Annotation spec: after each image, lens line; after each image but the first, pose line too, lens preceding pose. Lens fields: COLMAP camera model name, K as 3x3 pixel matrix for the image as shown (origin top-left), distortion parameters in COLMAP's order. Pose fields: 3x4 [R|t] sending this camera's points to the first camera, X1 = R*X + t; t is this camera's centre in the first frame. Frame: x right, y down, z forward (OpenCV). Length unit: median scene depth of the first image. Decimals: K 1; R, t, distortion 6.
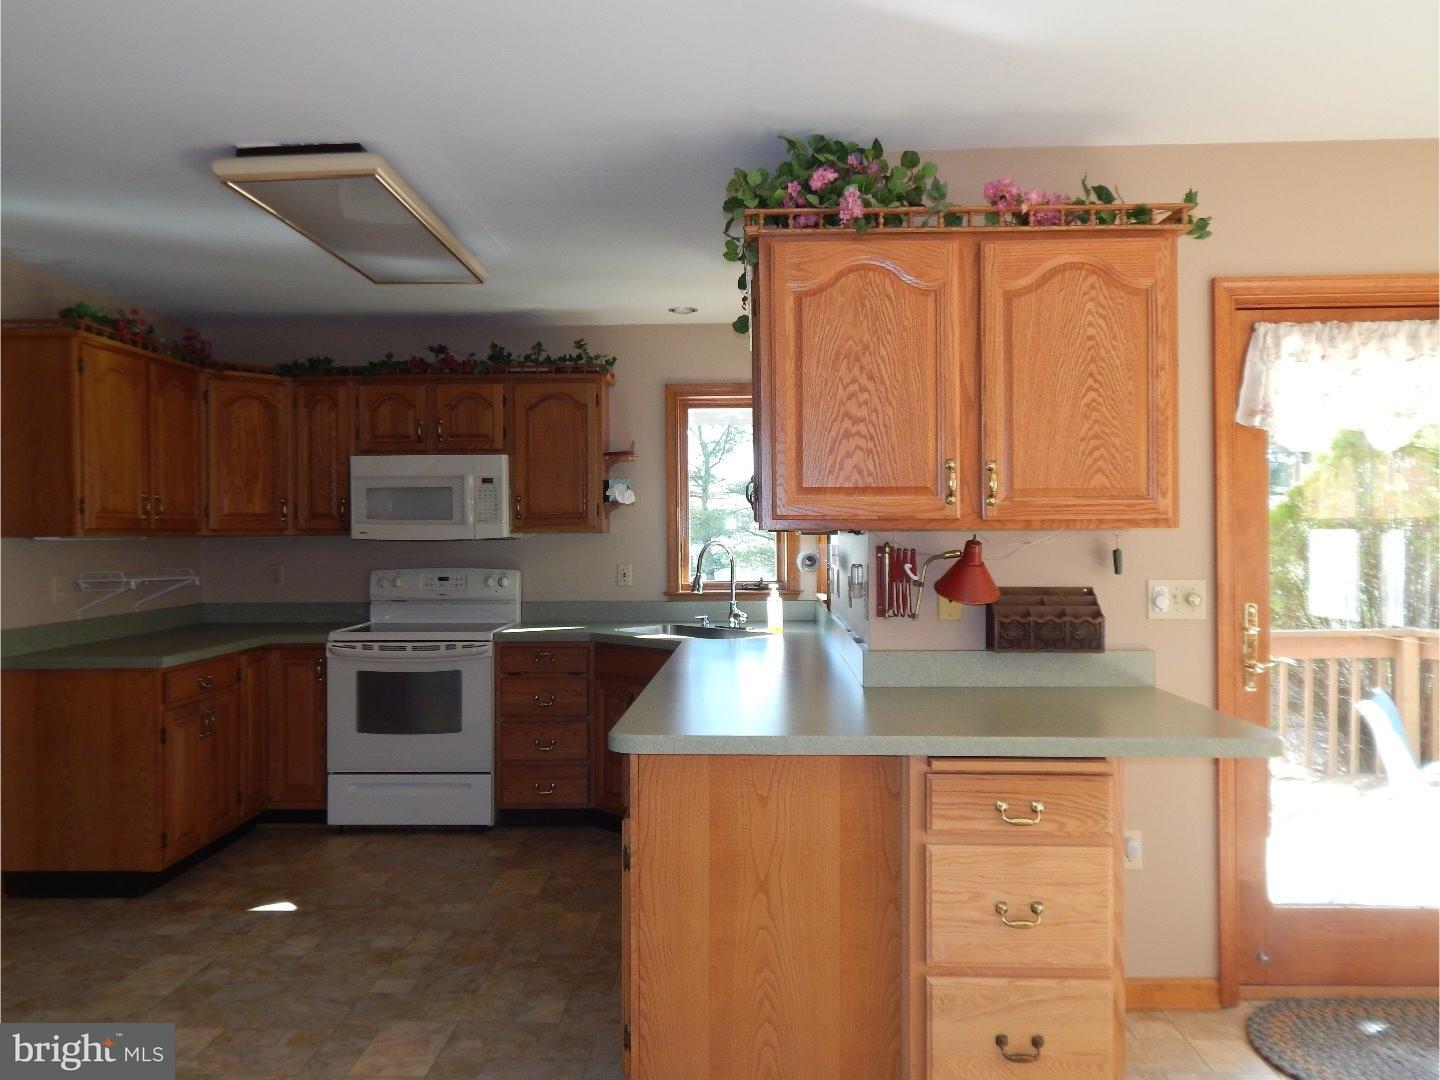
lens RADIAL K [[1069.6, 0, 721.4], [0, 1069.6, 535.6], [0, 0, 1]] dist [0.007590, -0.005435]
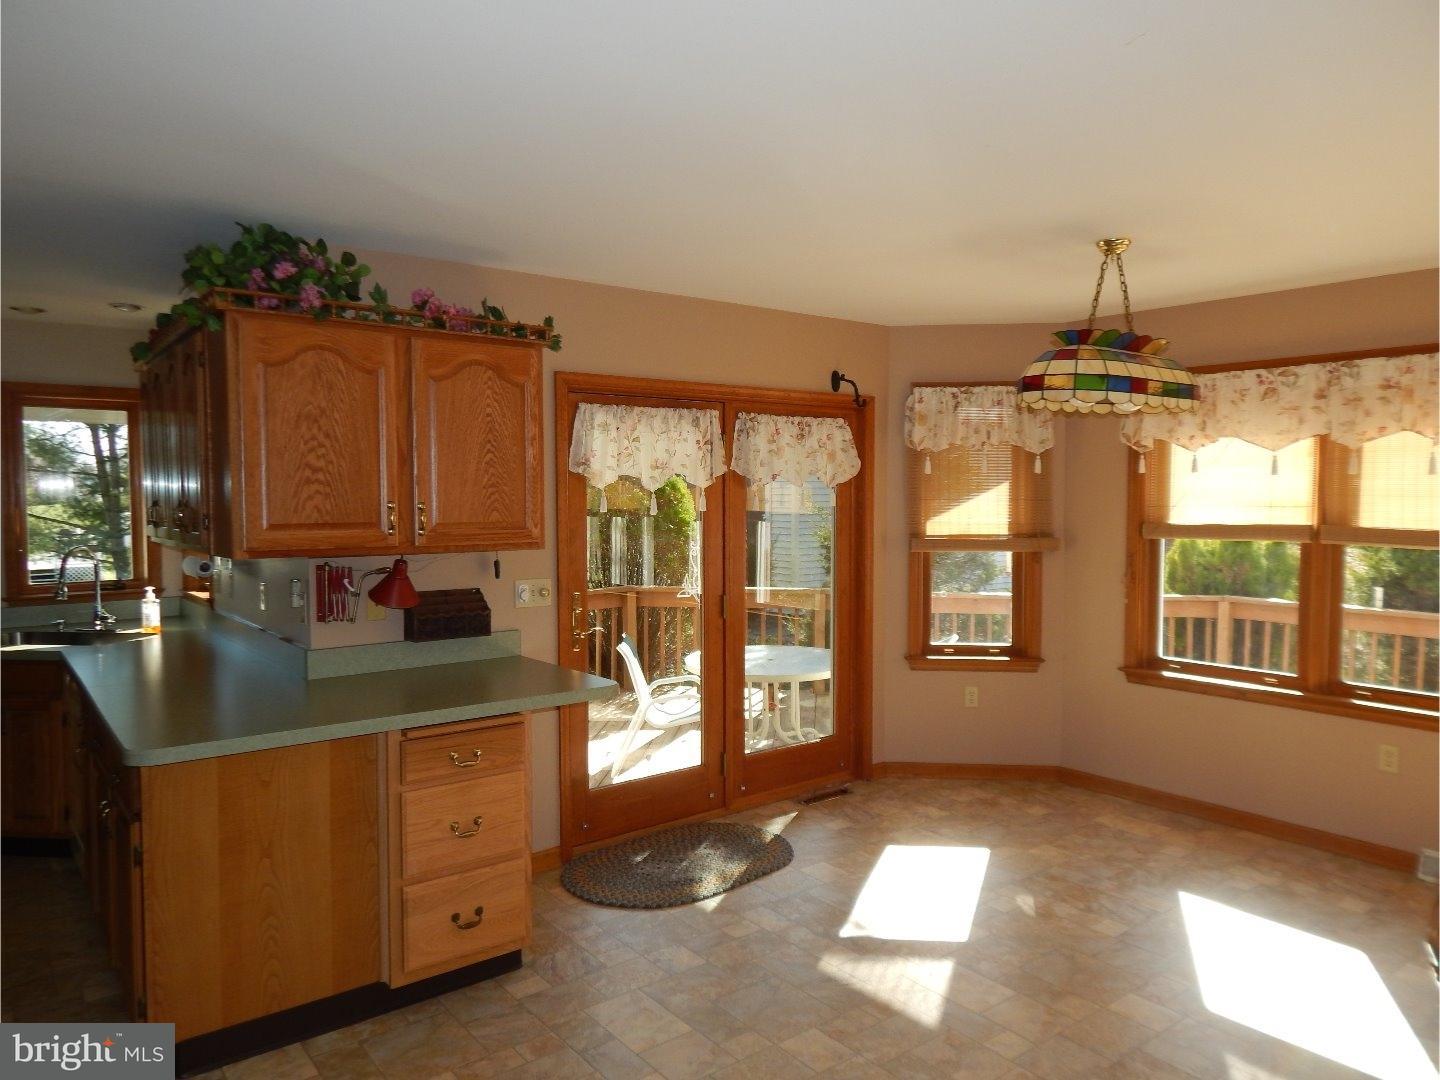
lens RADIAL K [[963.0, 0, 720.8], [0, 963.0, 540.6], [0, 0, 1]] dist [0.004511, 0.005680]
pose [[0.766032, -0.025883, 0.642281, -0.225261], [-0.001655, 0.999106, 0.042237, -0.070236], [-0.642800, -0.033418, 0.765304, -0.158994]]
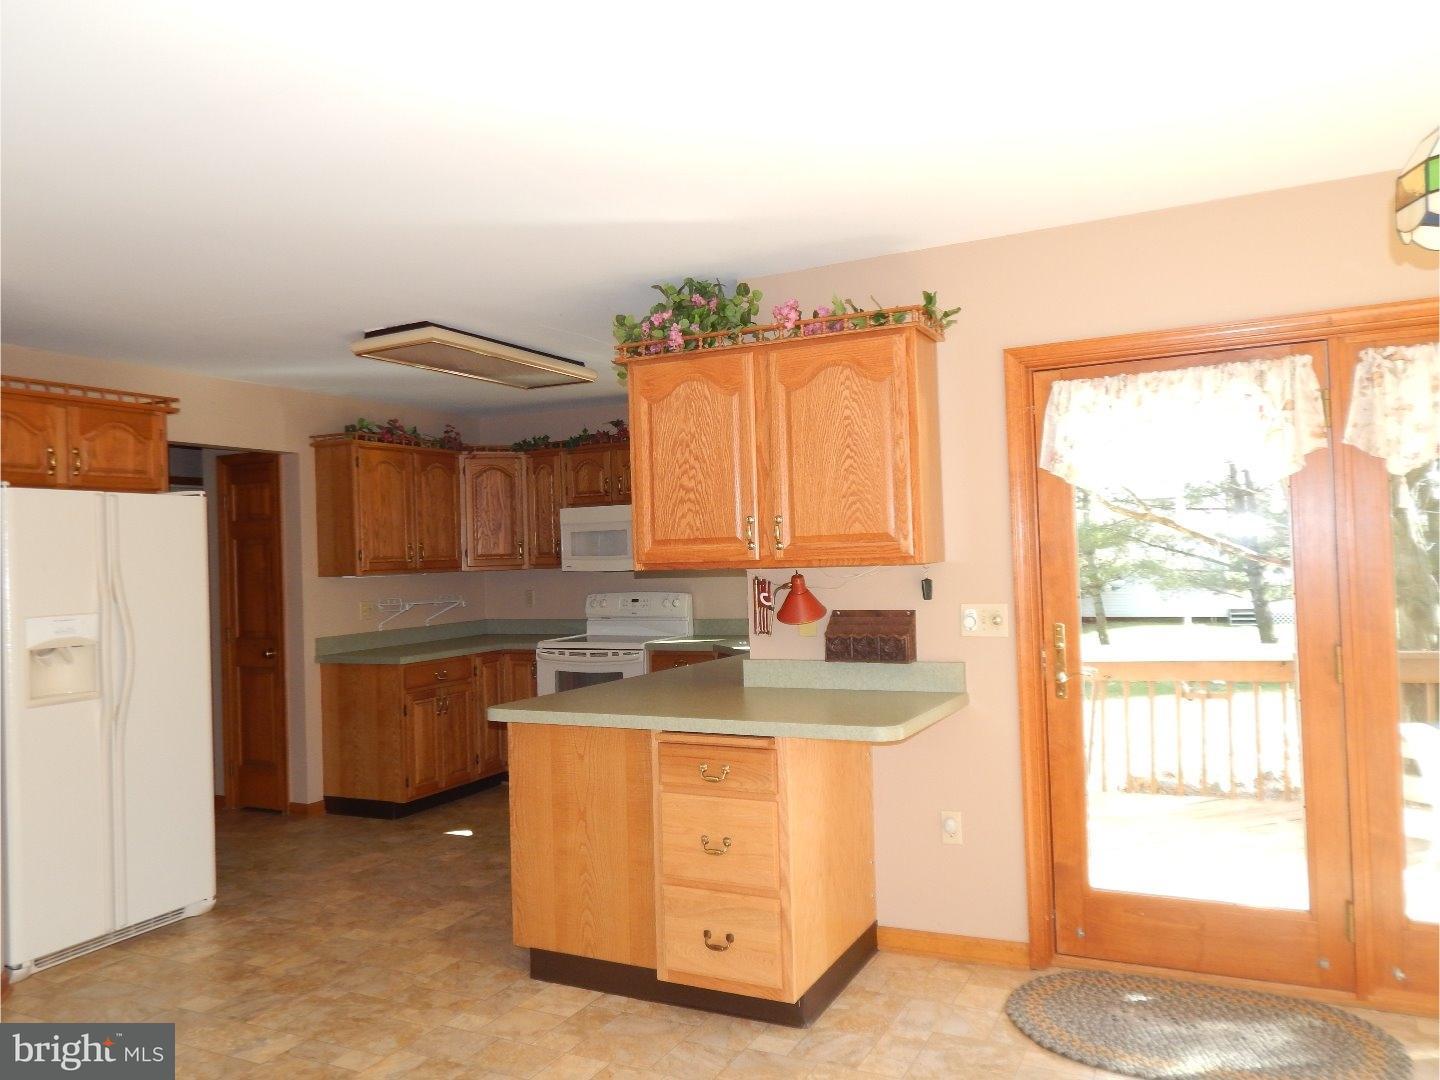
lens RADIAL K [[1069.6, 0, 718.3], [0, 1069.6, 534.0], [0, 0, 1]] dist [0.007590, -0.005435]
pose [[0.908584, -0.032042, -0.416471, 0.698430], [0.026631, 0.999469, -0.018797, -0.023235], [0.416852, 0.005988, 0.908955, -0.222228]]
